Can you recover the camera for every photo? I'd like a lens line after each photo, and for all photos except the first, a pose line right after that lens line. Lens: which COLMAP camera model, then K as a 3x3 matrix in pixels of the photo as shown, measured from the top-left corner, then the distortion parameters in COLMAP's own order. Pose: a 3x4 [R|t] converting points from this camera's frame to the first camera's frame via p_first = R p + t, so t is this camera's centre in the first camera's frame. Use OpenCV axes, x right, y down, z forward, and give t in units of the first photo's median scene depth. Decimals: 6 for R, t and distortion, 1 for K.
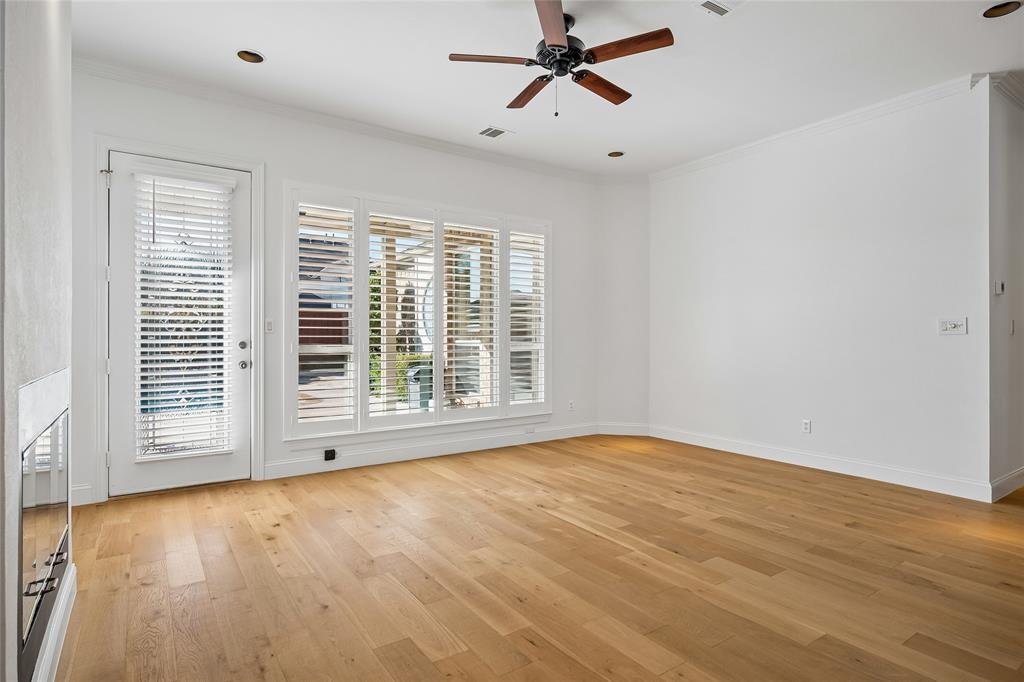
lens RADIAL K [[546.9, 0, 522.0], [0, 546.9, 342.7], [0, 0, 1]] dist [-0.001803, -0.000844]
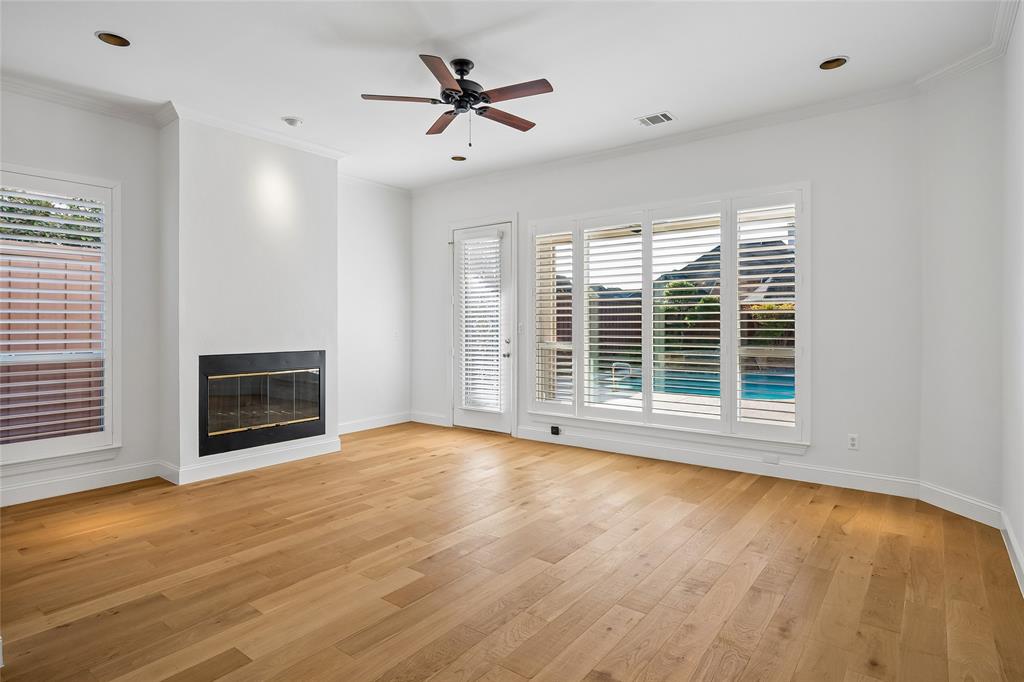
lens RADIAL K [[553.5, 0, 512.3], [0, 553.5, 326.7], [0, 0, 1]] dist [-0.000915, 0.000116]
pose [[0.295558, 0.001141, -0.955324, 1.033875], [-0.007684, 0.999970, -0.001183, -0.038456], [0.955294, 0.007690, 0.295558, 0.656958]]
